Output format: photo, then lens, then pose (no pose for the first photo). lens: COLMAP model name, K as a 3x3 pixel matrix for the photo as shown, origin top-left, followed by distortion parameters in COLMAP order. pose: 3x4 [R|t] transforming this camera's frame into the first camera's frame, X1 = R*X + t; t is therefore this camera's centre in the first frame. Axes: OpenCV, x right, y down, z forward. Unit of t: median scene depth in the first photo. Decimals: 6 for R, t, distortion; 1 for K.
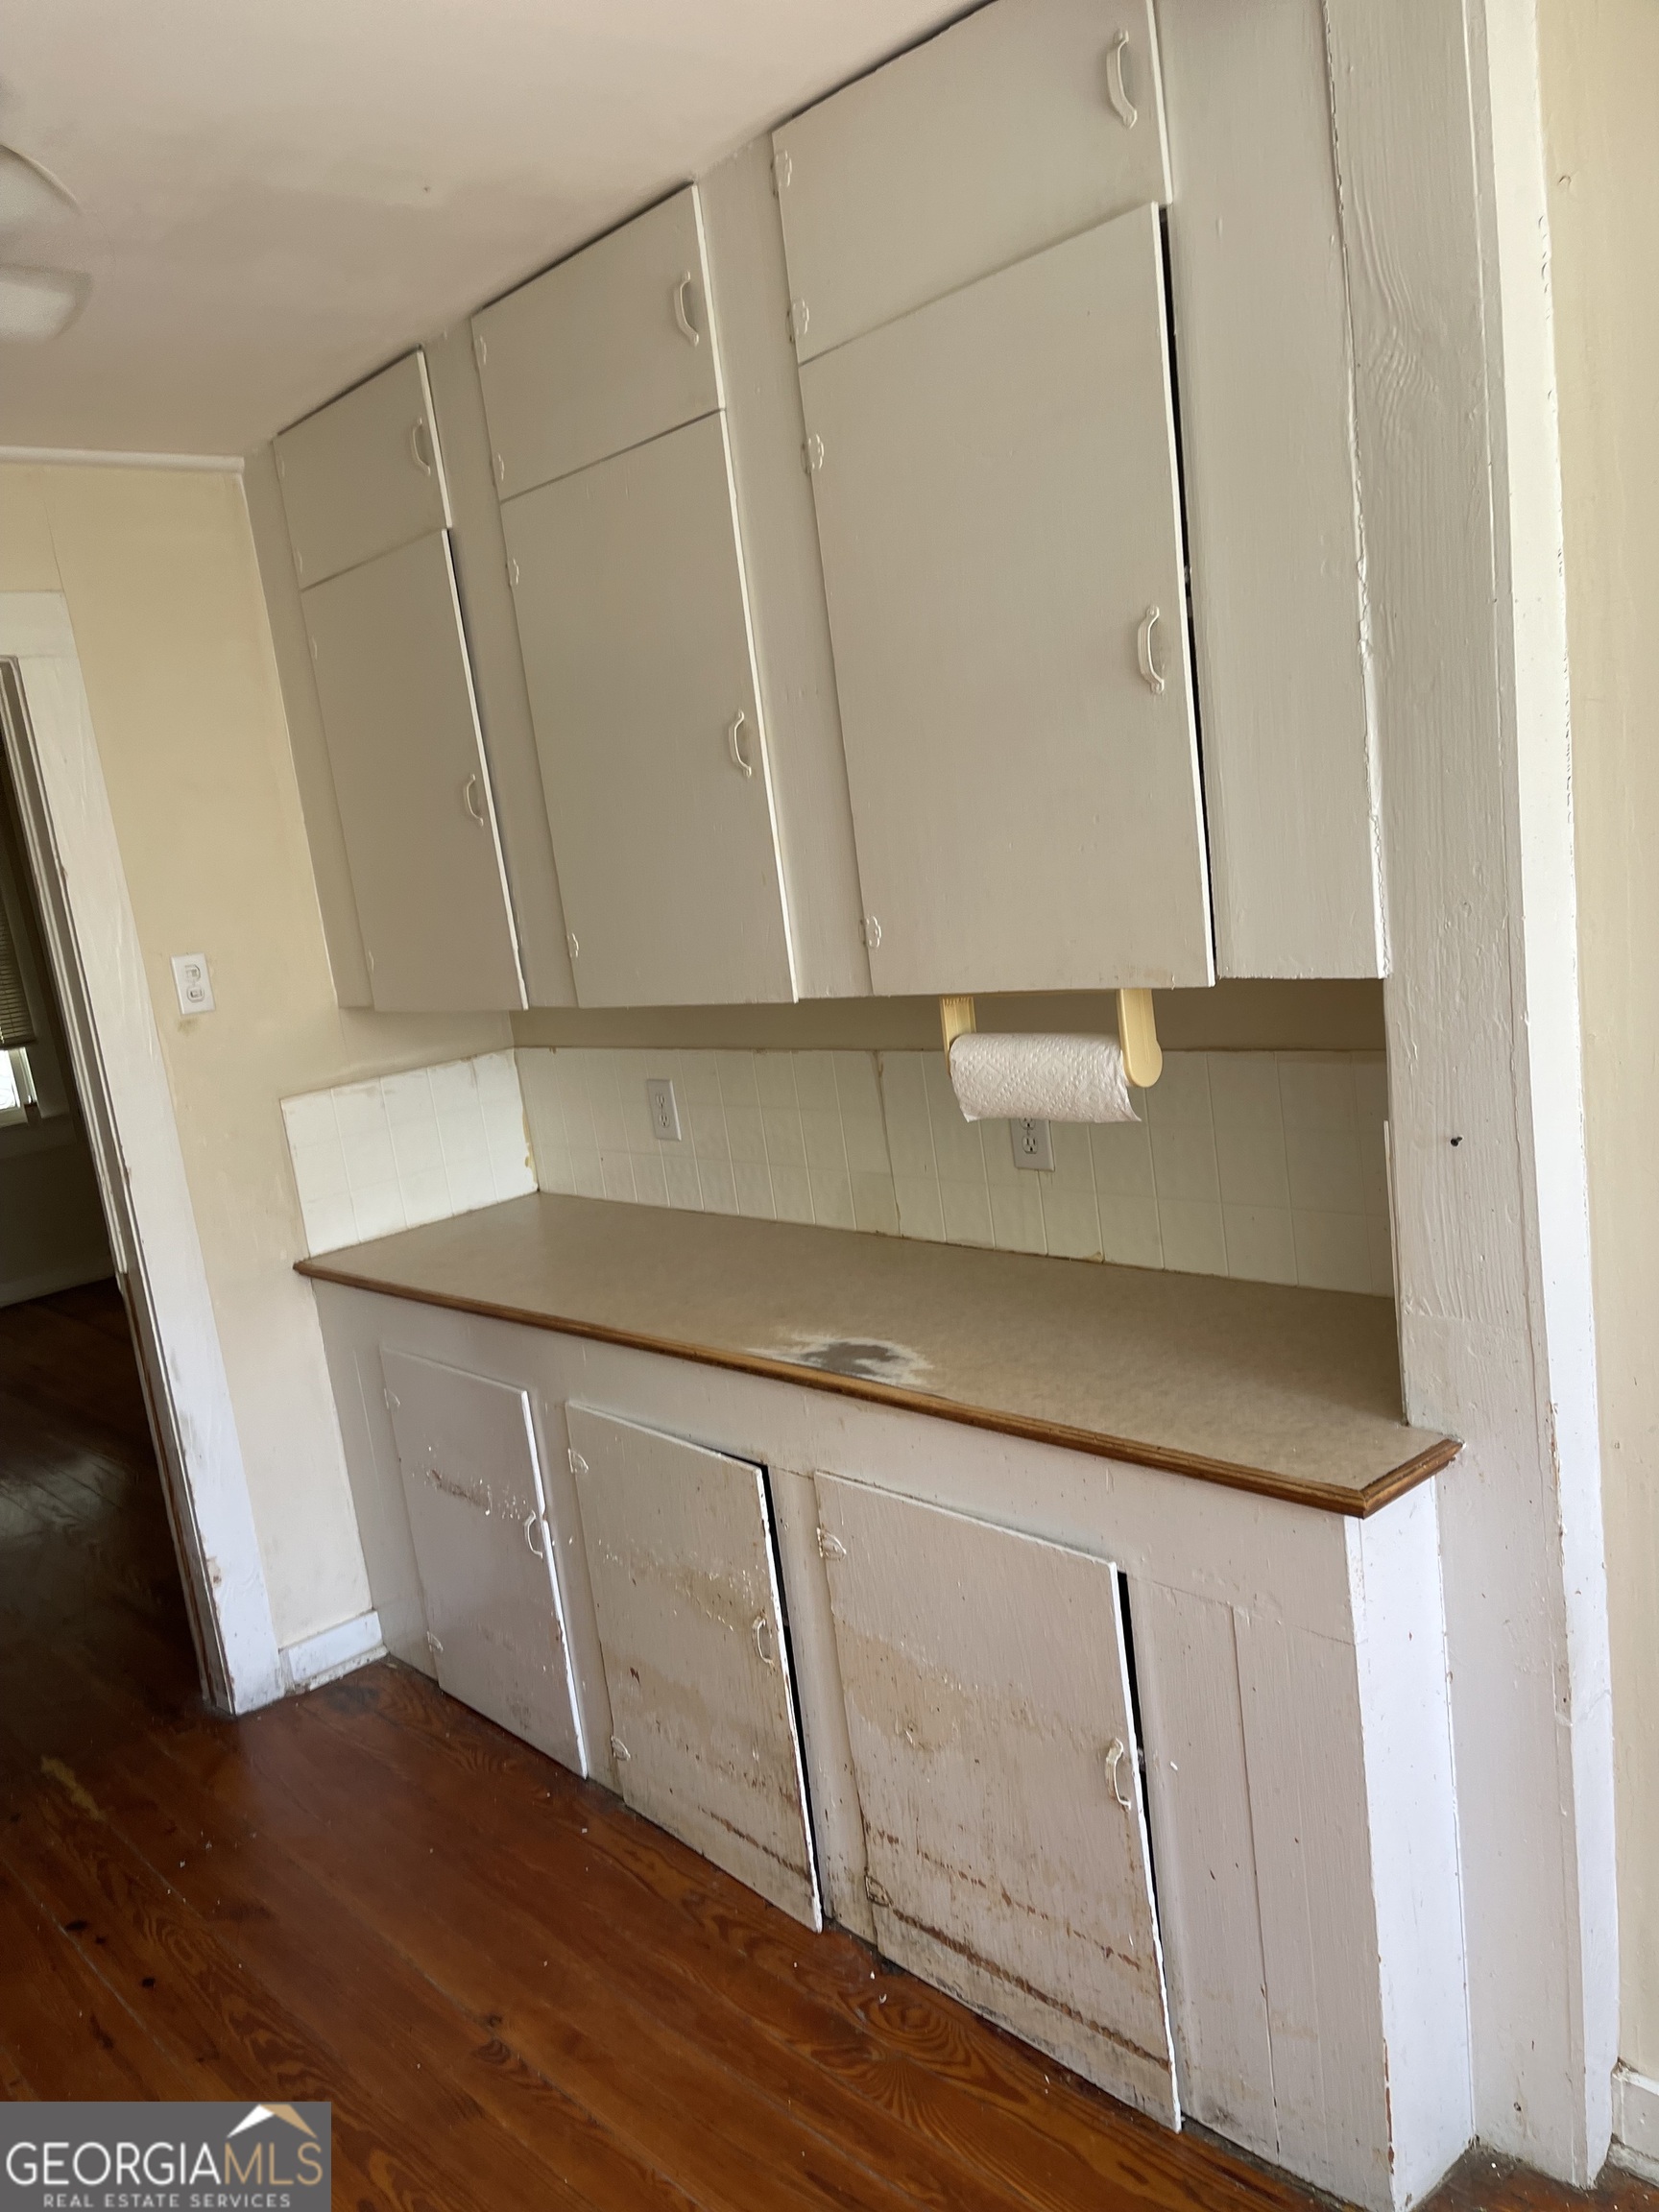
lens RADIAL K [[1623.0, 0, 821.5], [0, 1623.0, 1110.1], [0, 0, 1]] dist [0.080601, -0.096015]
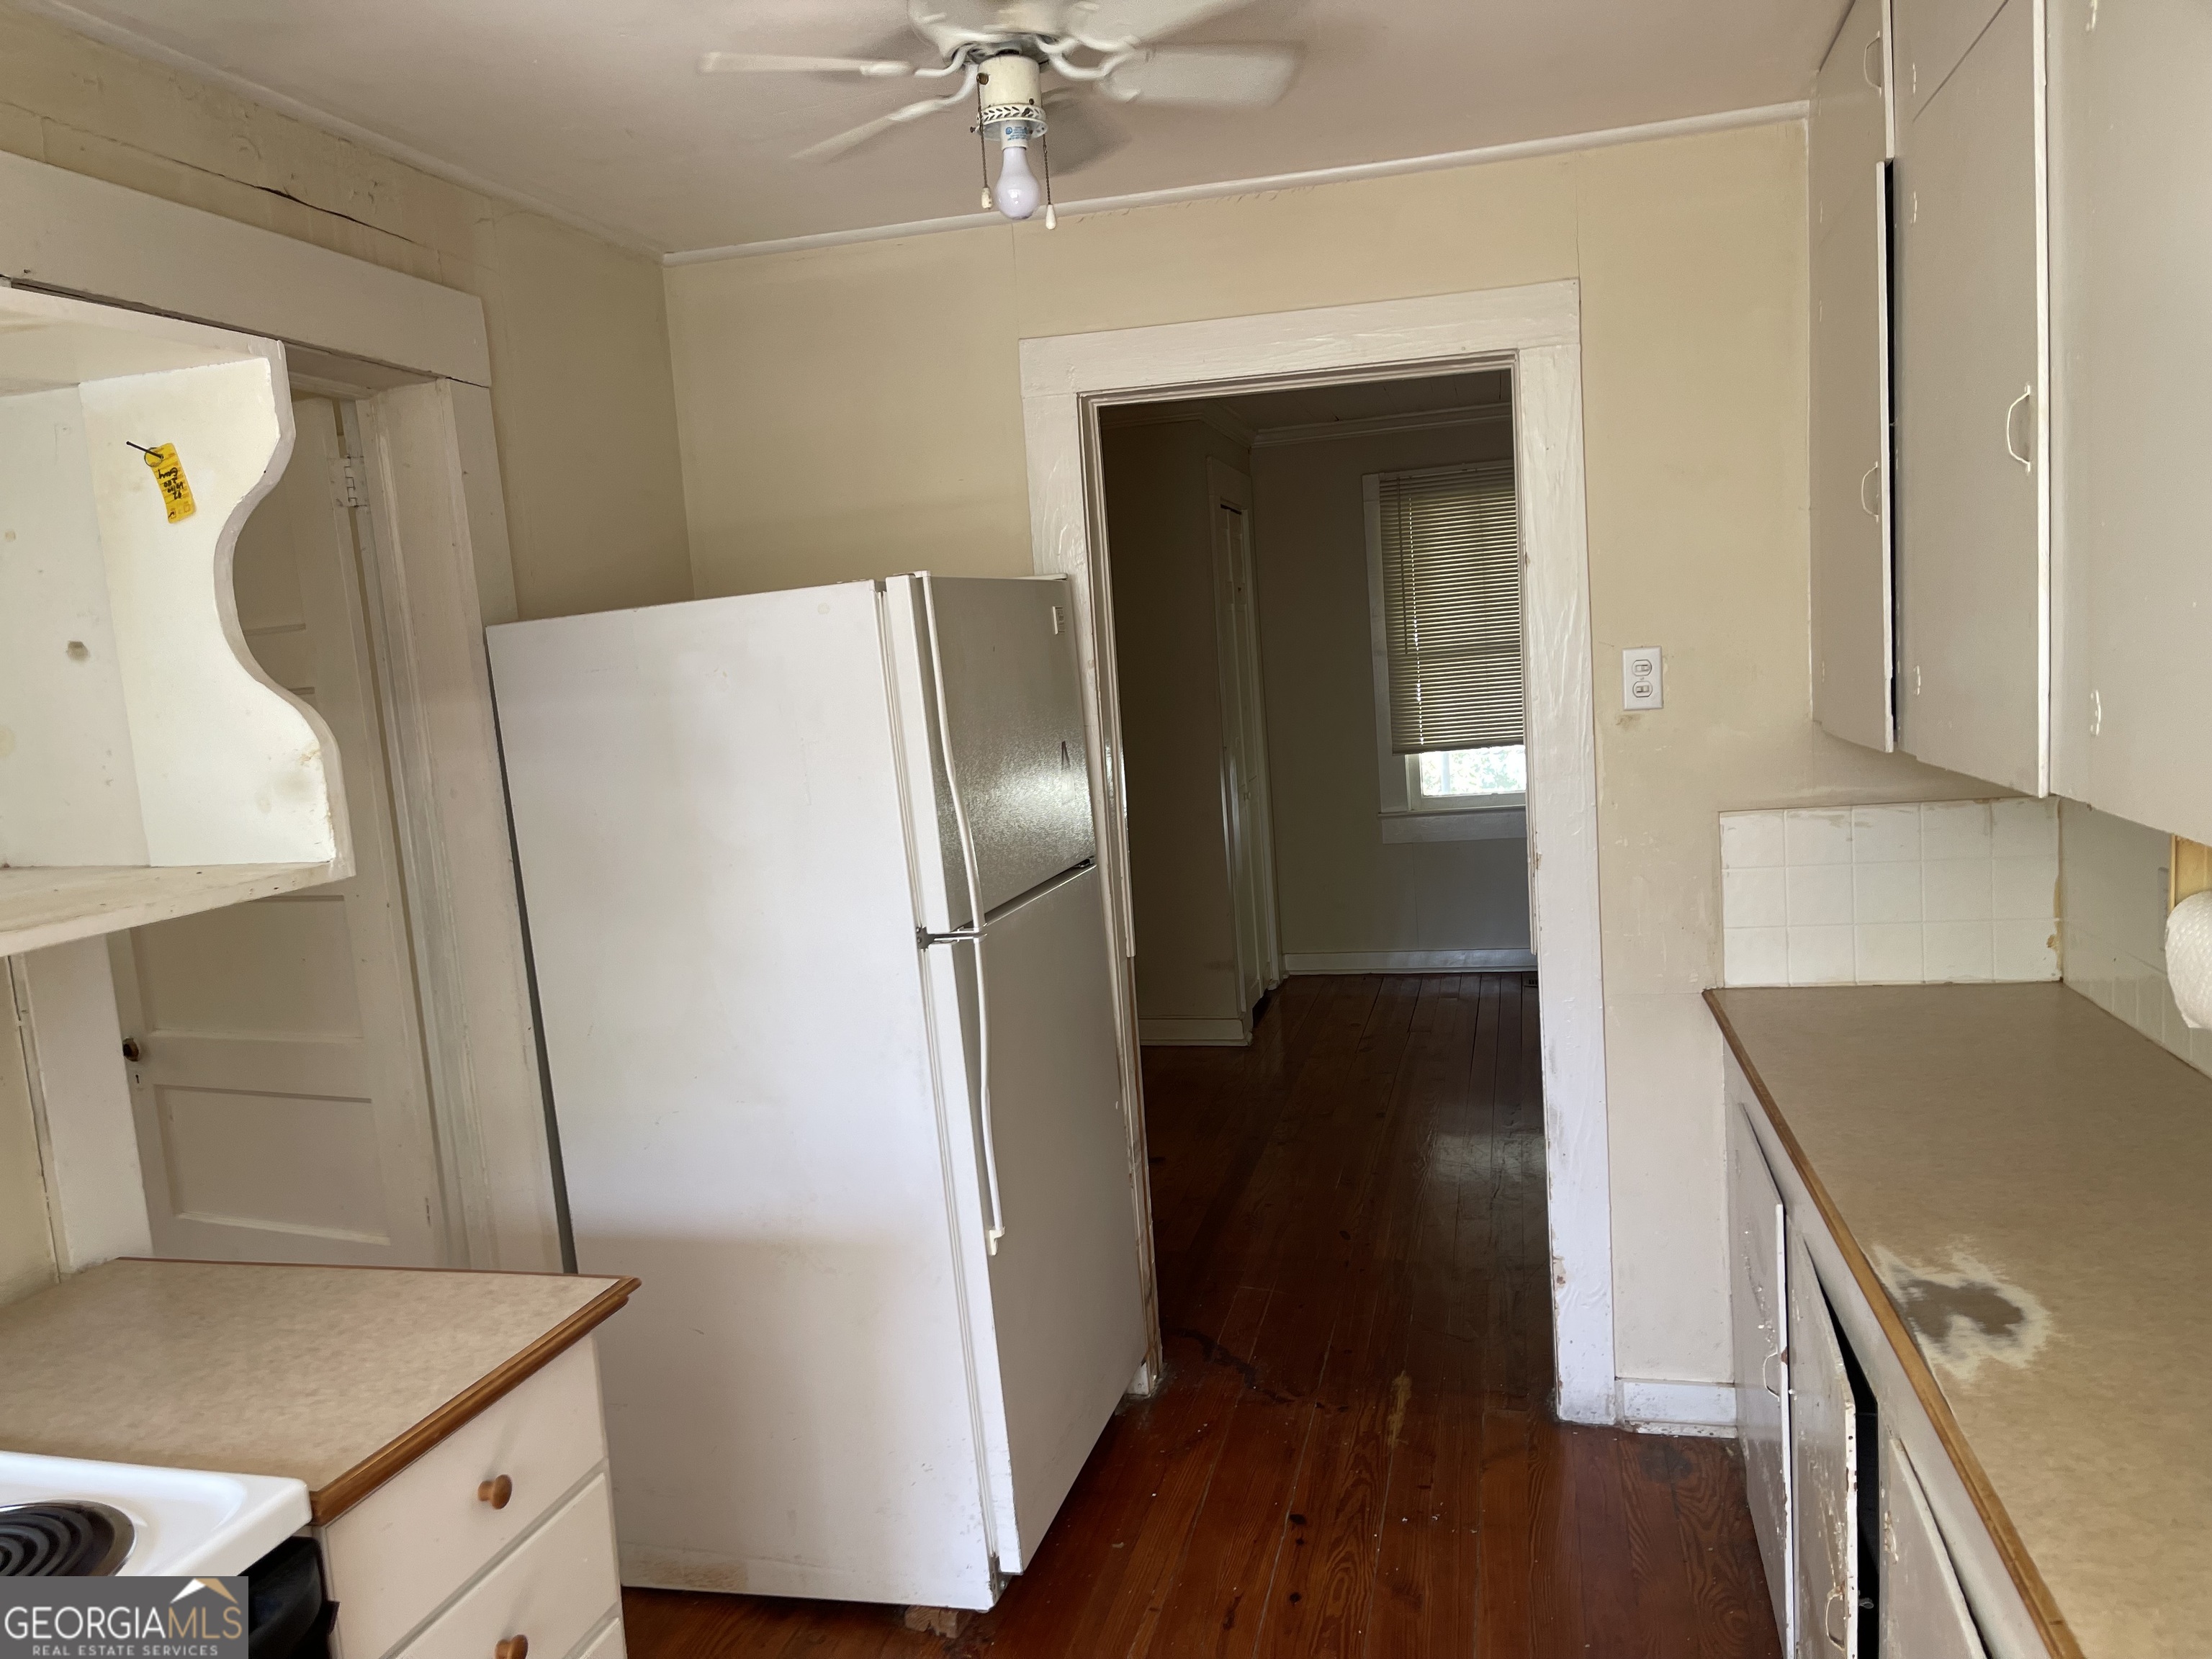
lens RADIAL K [[1676.6, 0, 1134.8], [0, 1676.6, 838.1], [0, 0, 1]] dist [0.057516, -0.062698]
pose [[0.560803, 0.179317, -0.808298, 0.262769], [-0.145035, 0.982446, 0.117325, -0.057866], [0.815147, 0.051435, 0.576966, 0.192793]]
